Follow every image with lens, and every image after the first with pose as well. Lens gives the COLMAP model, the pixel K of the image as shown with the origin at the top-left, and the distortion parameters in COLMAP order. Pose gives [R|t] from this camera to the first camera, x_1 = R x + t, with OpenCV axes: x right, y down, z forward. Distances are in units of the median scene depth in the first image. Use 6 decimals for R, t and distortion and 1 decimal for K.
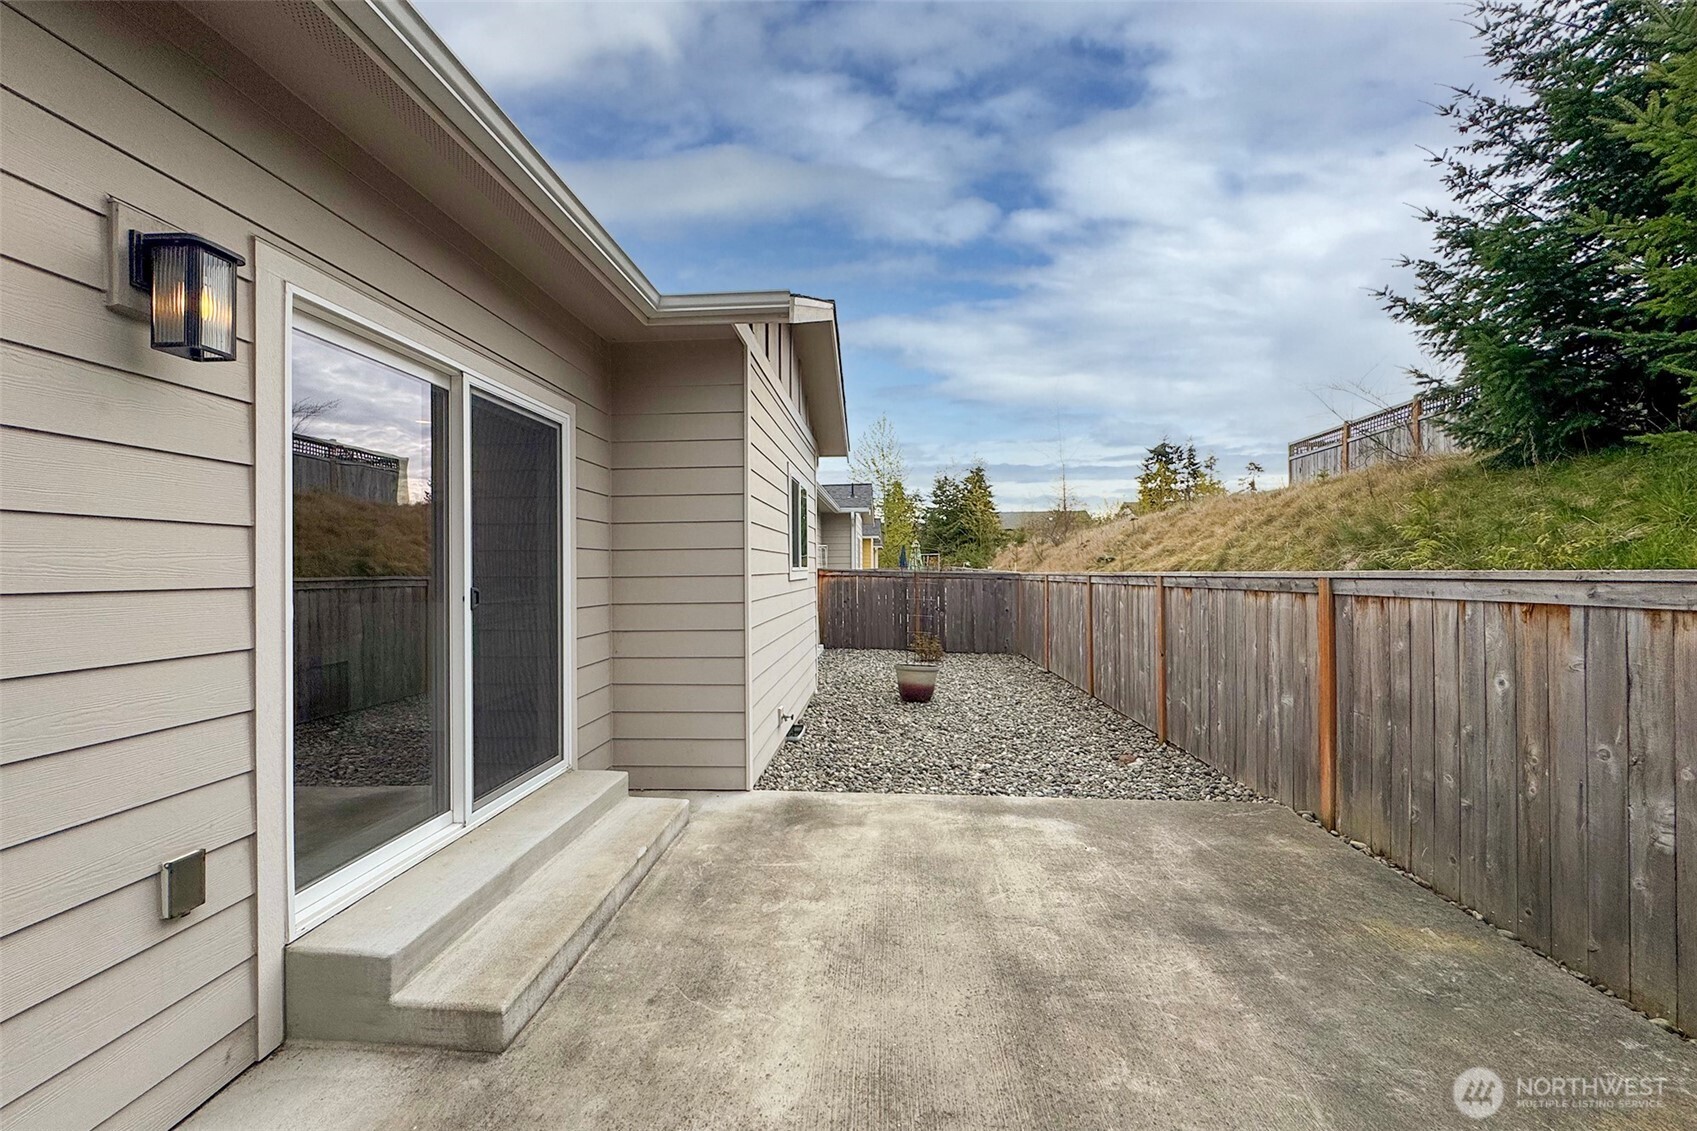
lens RADIAL K [[679.0, 0, 848.5], [0, 679.0, 565.5], [0, 0, 1]] dist [0.000297, 0.000044]
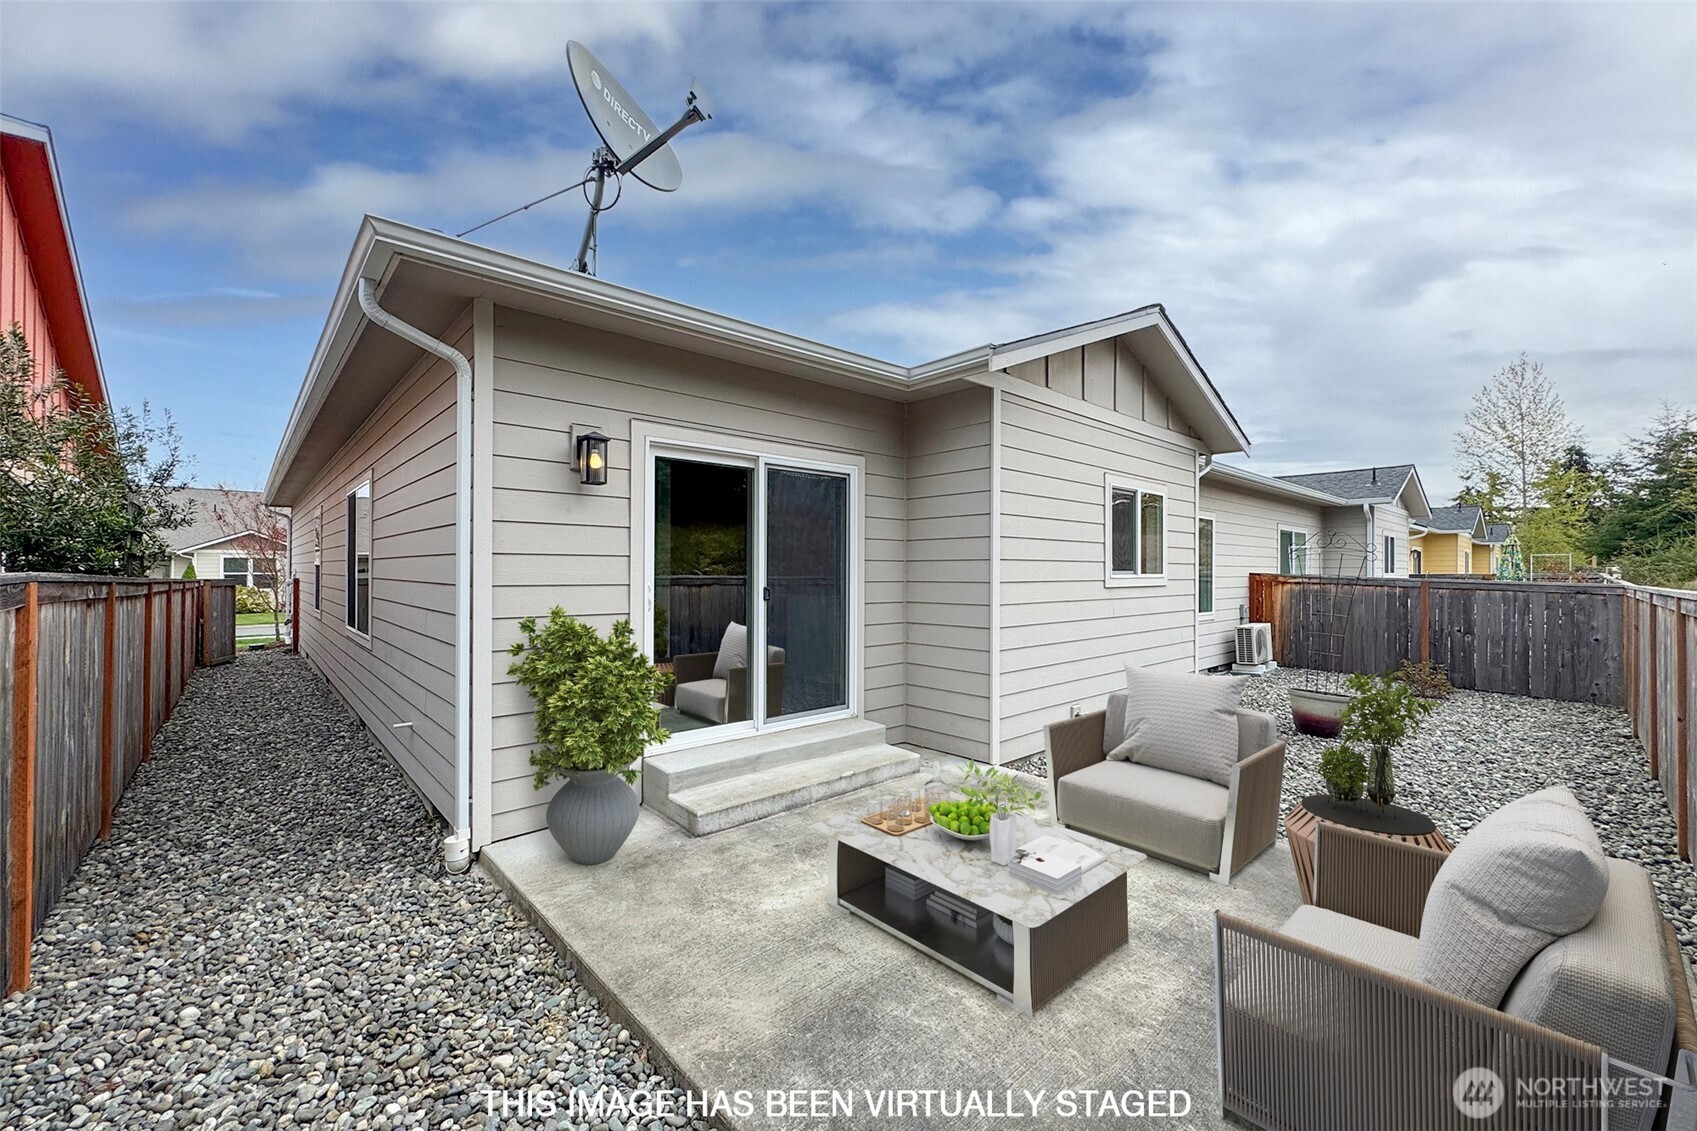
lens RADIAL K [[679.0, 0, 848.5], [0, 679.0, 565.5], [0, 0, 1]] dist [0.000297, 0.000044]
pose [[0.720608, 0.005076, -0.693324, 0.616501], [-0.005263, 0.999984, 0.001851, -0.019642], [0.693323, 0.002315, 0.720624, -0.032804]]
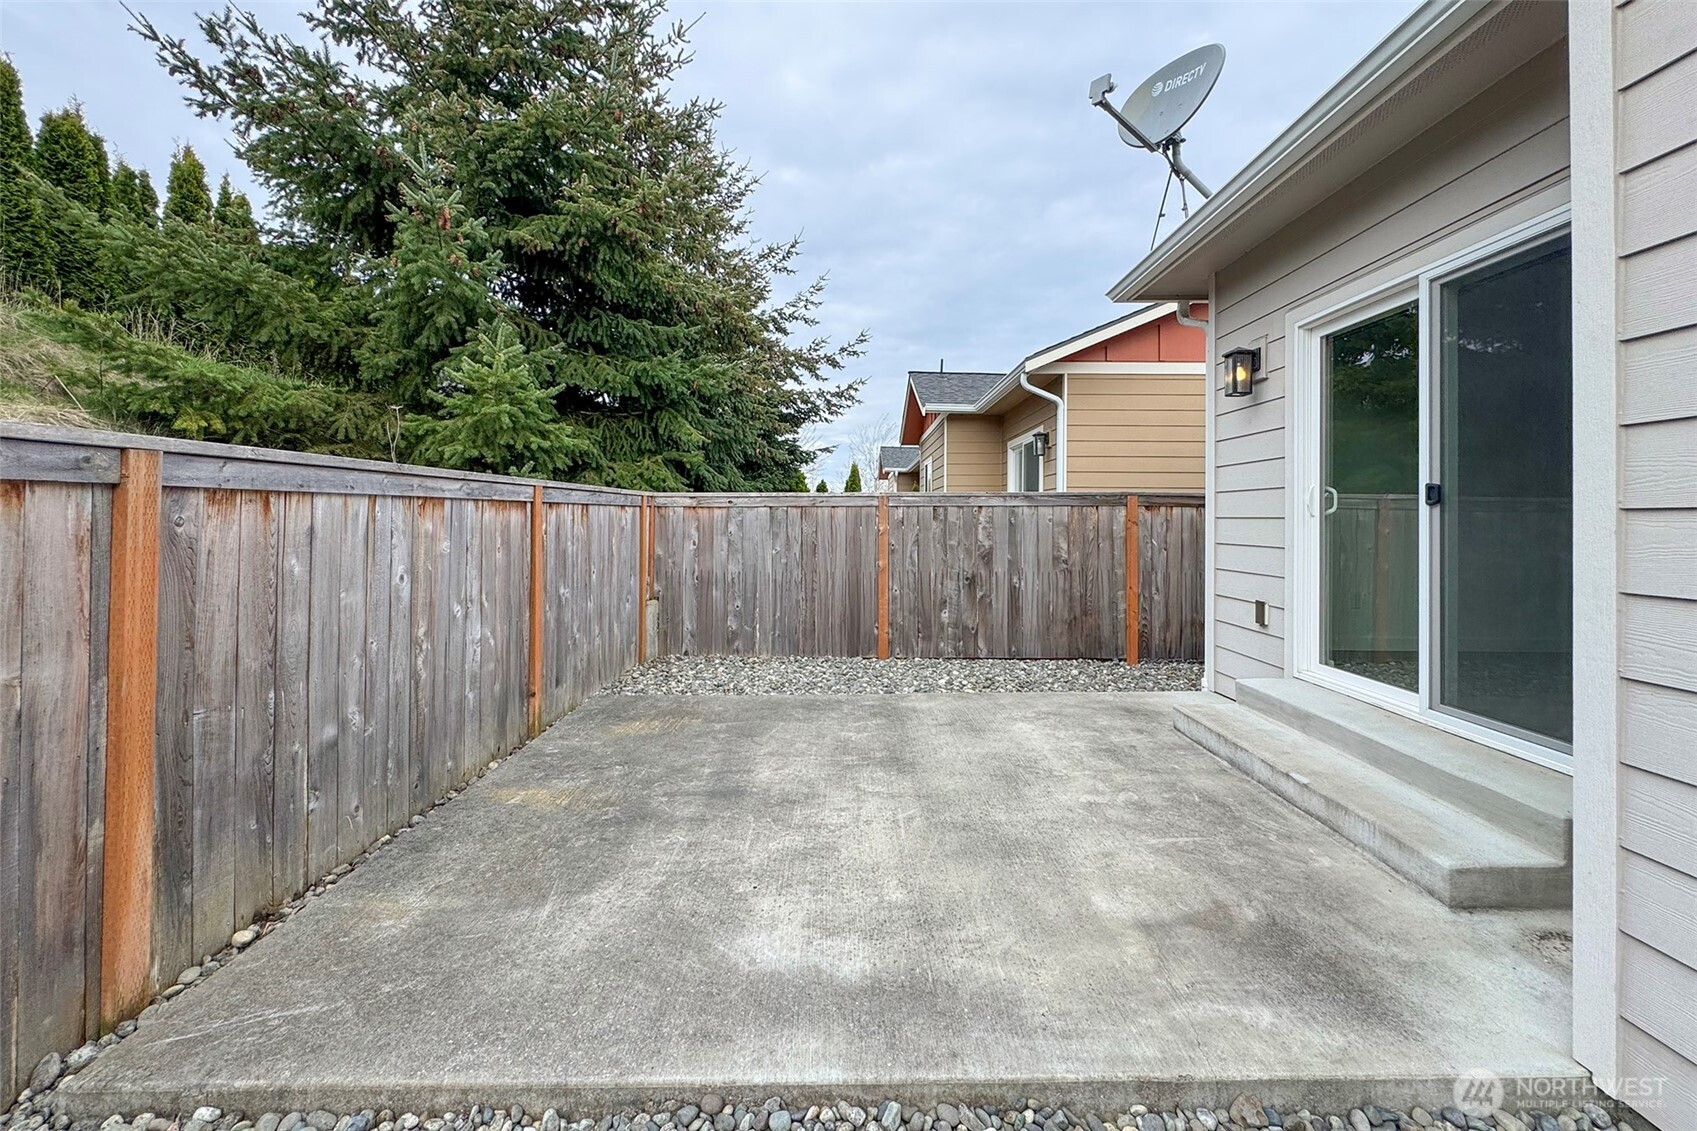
lens RADIAL K [[687.7, 0, 848.9], [0, 687.7, 515.9], [0, 0, 1]] dist [0.000218, 0.000023]
pose [[-0.998284, 0.000605, -0.058550, 0.302357], [0.001183, 0.999951, -0.009841, 0.075891], [0.058542, -0.009893, -0.998236, 1.666287]]
